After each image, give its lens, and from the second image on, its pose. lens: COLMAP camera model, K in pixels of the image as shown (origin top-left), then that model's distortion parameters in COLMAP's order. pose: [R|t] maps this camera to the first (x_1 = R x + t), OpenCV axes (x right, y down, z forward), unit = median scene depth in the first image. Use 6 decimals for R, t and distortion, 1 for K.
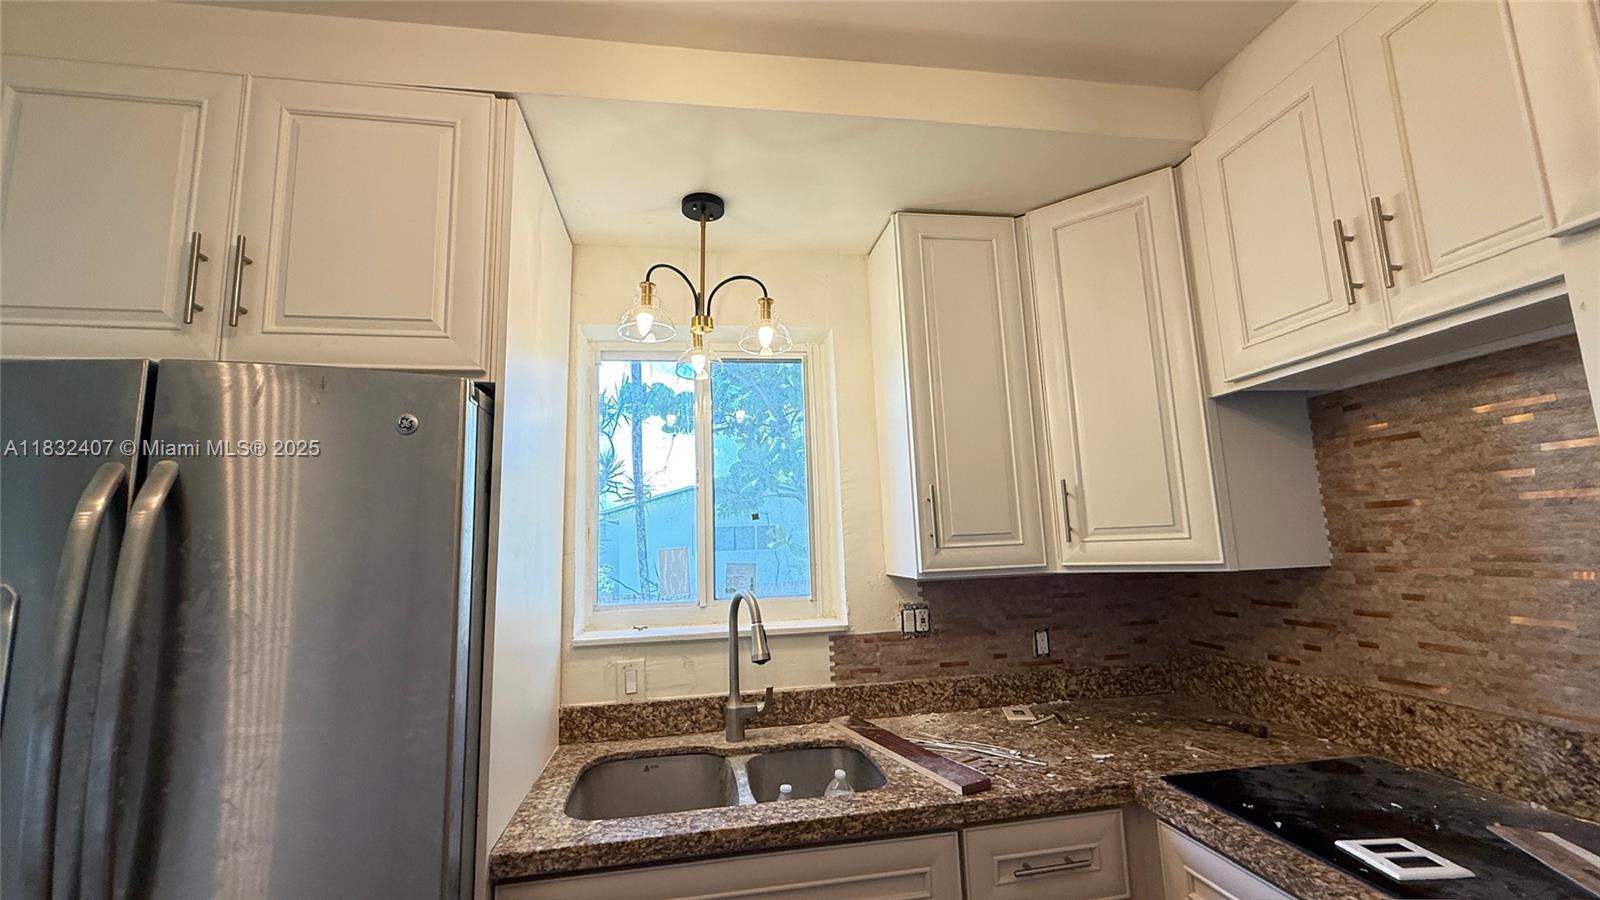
lens RADIAL K [[635.0, 0, 799.3], [0, 635.0, 449.2], [0, 0, 1]] dist [0.002107, -0.000068]
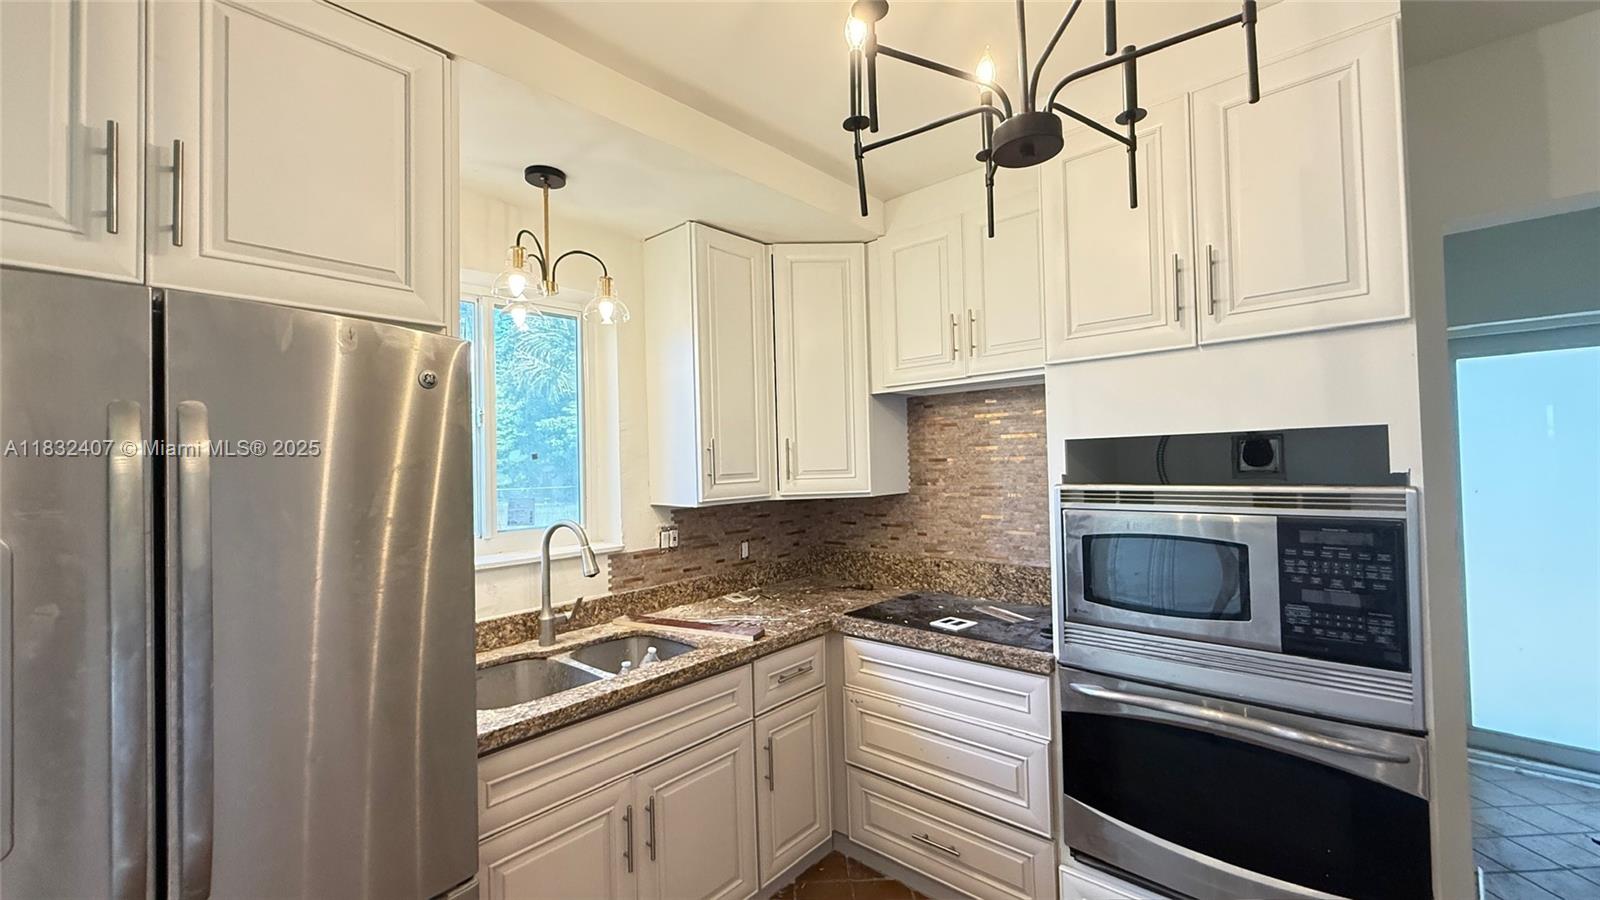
lens RADIAL K [[635.0, 0, 793.9], [0, 635.0, 447.8], [0, 0, 1]] dist [0.002107, -0.000068]
pose [[0.783734, 0.028799, 0.620429, -0.584183], [-0.092731, 0.993154, 0.071040, -0.043315], [-0.614135, -0.113210, 0.781039, -0.205293]]
